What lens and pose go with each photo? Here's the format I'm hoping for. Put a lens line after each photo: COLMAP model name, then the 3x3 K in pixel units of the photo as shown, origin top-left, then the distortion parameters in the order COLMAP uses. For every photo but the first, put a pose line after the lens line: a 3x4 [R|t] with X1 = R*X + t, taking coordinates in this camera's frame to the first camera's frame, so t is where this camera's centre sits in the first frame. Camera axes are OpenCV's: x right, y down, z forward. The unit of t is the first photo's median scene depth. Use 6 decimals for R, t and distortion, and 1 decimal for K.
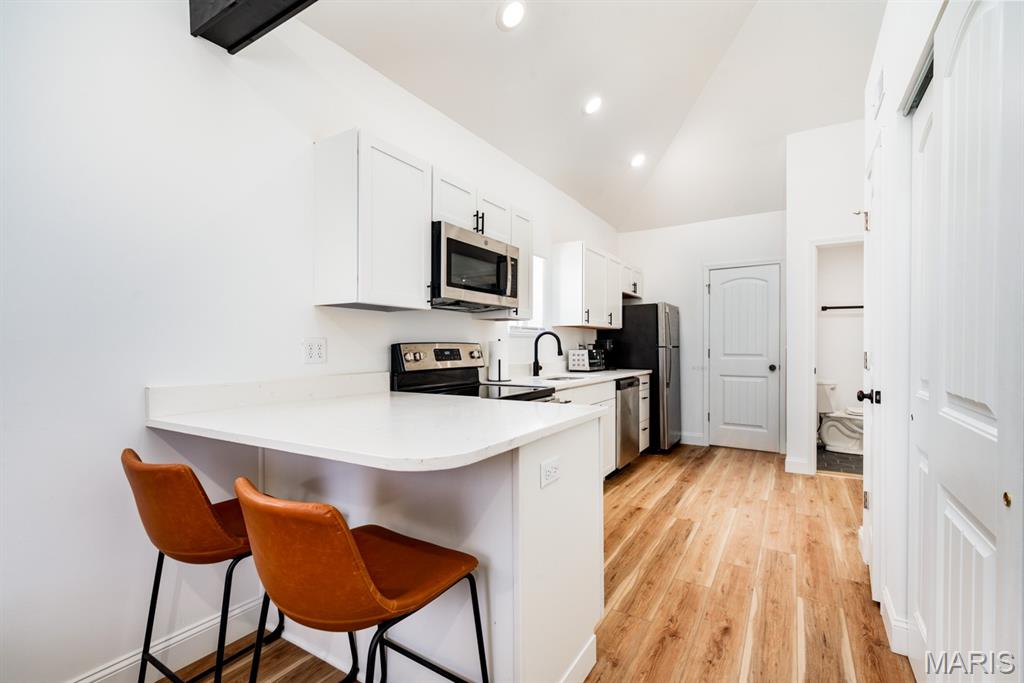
lens RADIAL K [[450.0, 0, 521.4], [0, 450.0, 348.0], [0, 0, 1]] dist [0.003546, -0.000580]
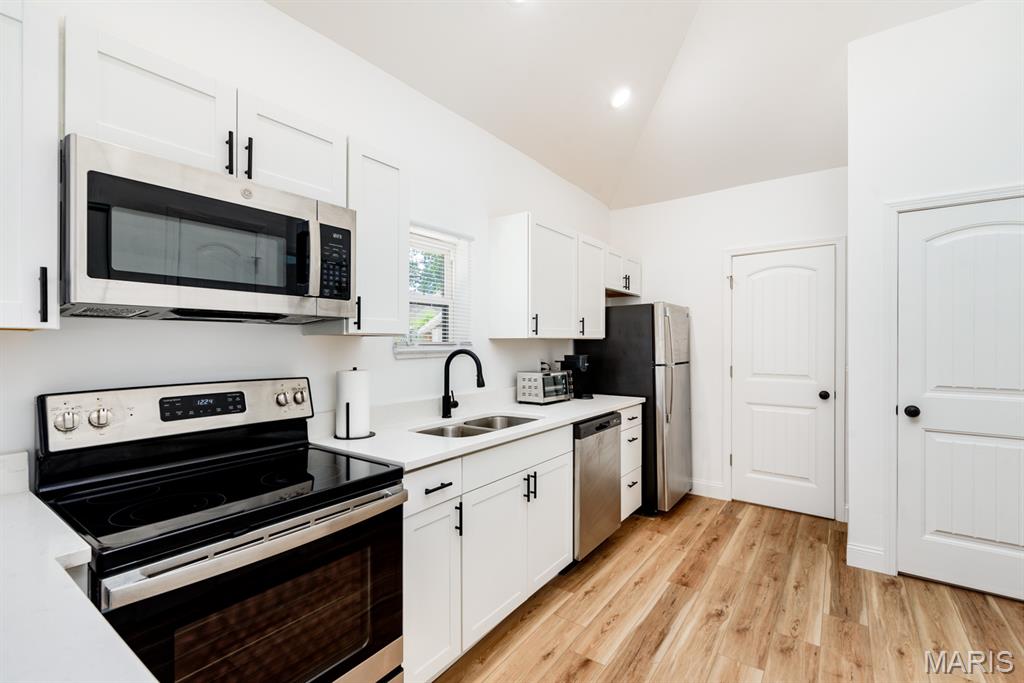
lens RADIAL K [[450.0, 0, 521.0], [0, 450.0, 342.5], [0, 0, 1]] dist [0.003546, -0.000580]
pose [[0.997119, -0.000581, -0.075850, 0.220400], [0.000093, 0.999979, -0.006437, -0.049070], [0.075852, 0.006412, 0.997098, 0.413859]]
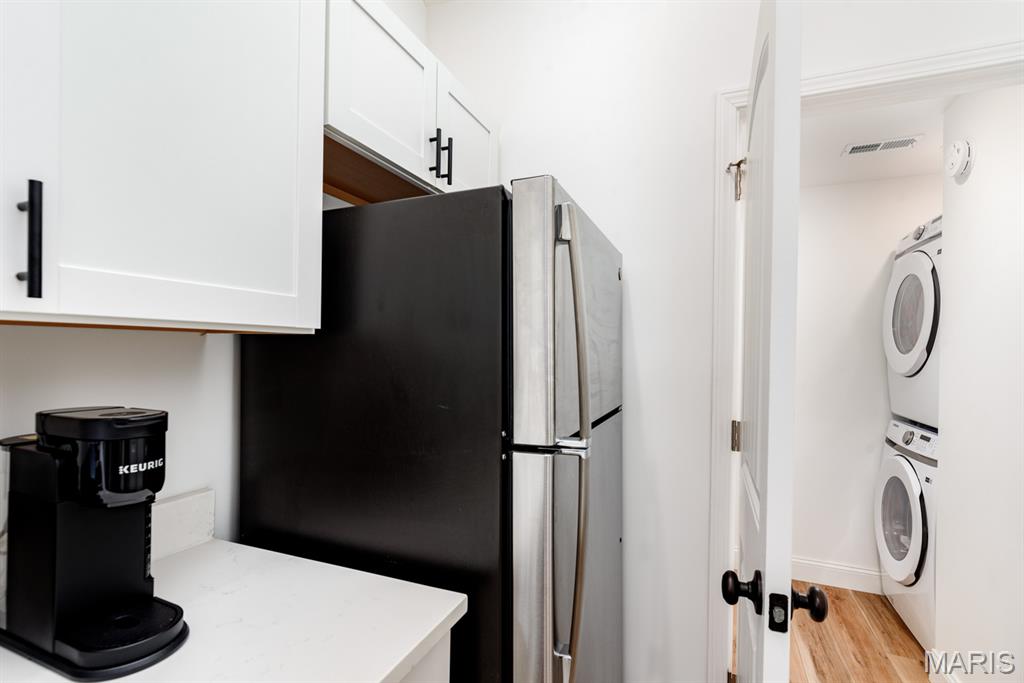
lens RADIAL K [[450.0, 0, 513.7], [0, 450.0, 353.2], [0, 0, 1]] dist [0.003546, -0.000580]
pose [[0.989680, 0.008747, 0.143026, 0.418127], [-0.009352, 0.999950, 0.003555, -0.055642], [-0.142988, -0.004856, 0.989713, 1.241258]]
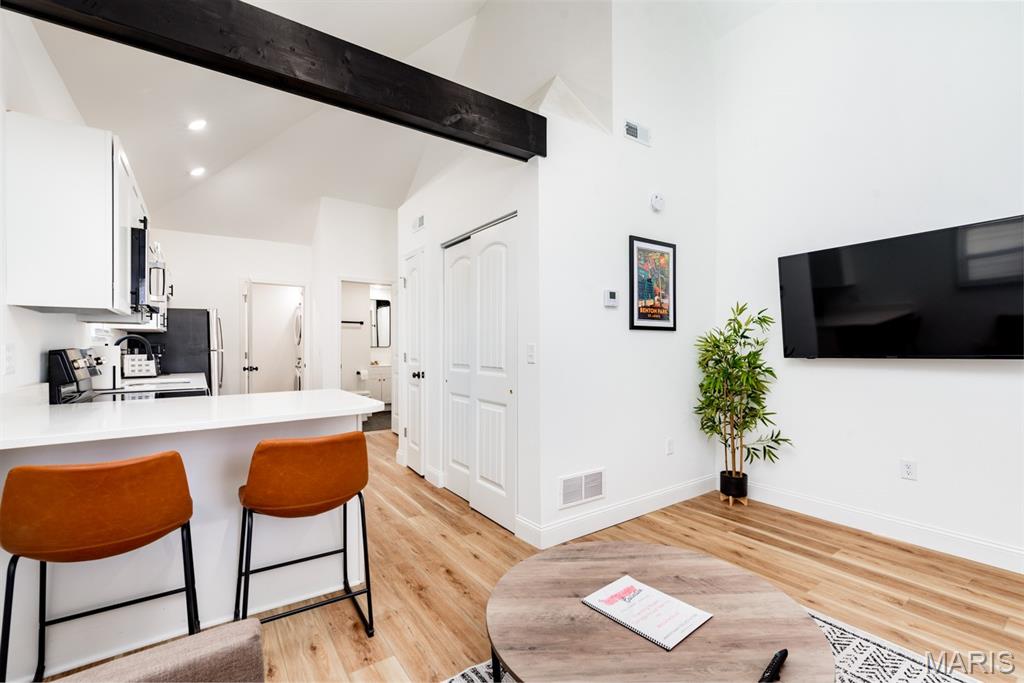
lens RADIAL K [[450.0, 0, 520.1], [0, 450.0, 348.8], [0, 0, 1]] dist [0.003546, -0.000580]
pose [[0.399394, -0.004322, 0.916769, -0.555382], [0.006523, 0.999977, 0.001873, -0.005634], [-0.916756, 0.005232, 0.399413, -0.132282]]
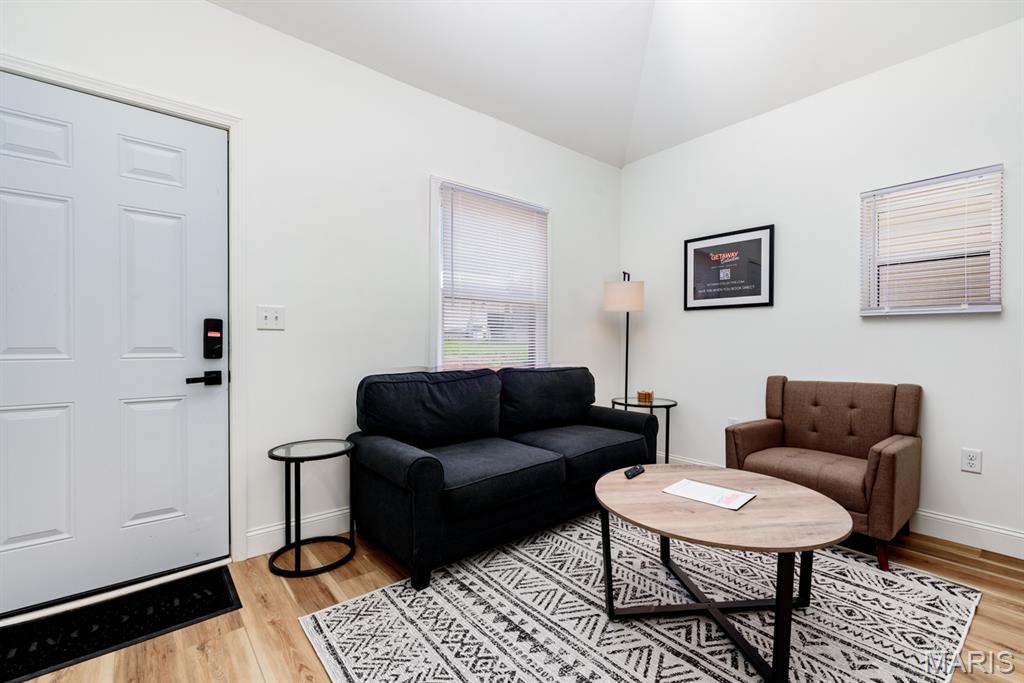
lens RADIAL K [[450.0, 0, 522.0], [0, 450.0, 348.8], [0, 0, 1]] dist [0.003546, -0.000580]
pose [[-0.317273, 0.006768, -0.948310, 0.422667], [-0.004627, 0.999952, 0.008685, 0.042097], [0.948323, 0.007143, -0.317226, -0.117068]]
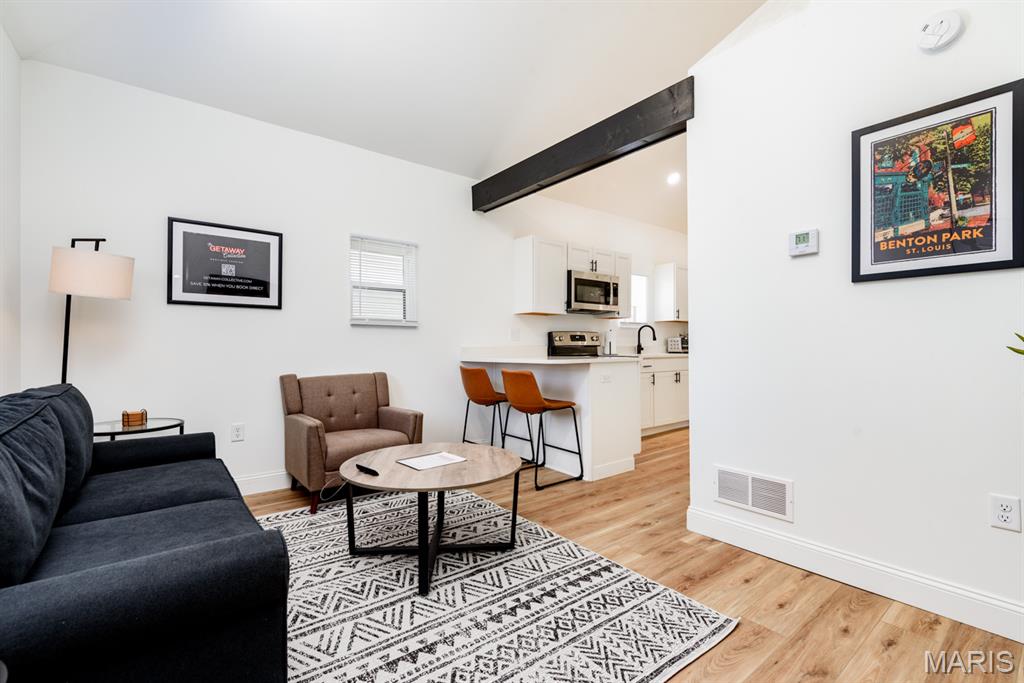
lens RADIAL K [[450.0, 0, 522.7], [0, 450.0, 346.3], [0, 0, 1]] dist [0.003546, -0.000580]
pose [[0.940296, -0.001515, -0.340354, 0.212750], [0.001556, 0.999999, -0.000152, 0.041201], [0.340354, -0.000387, 0.940297, -0.683167]]
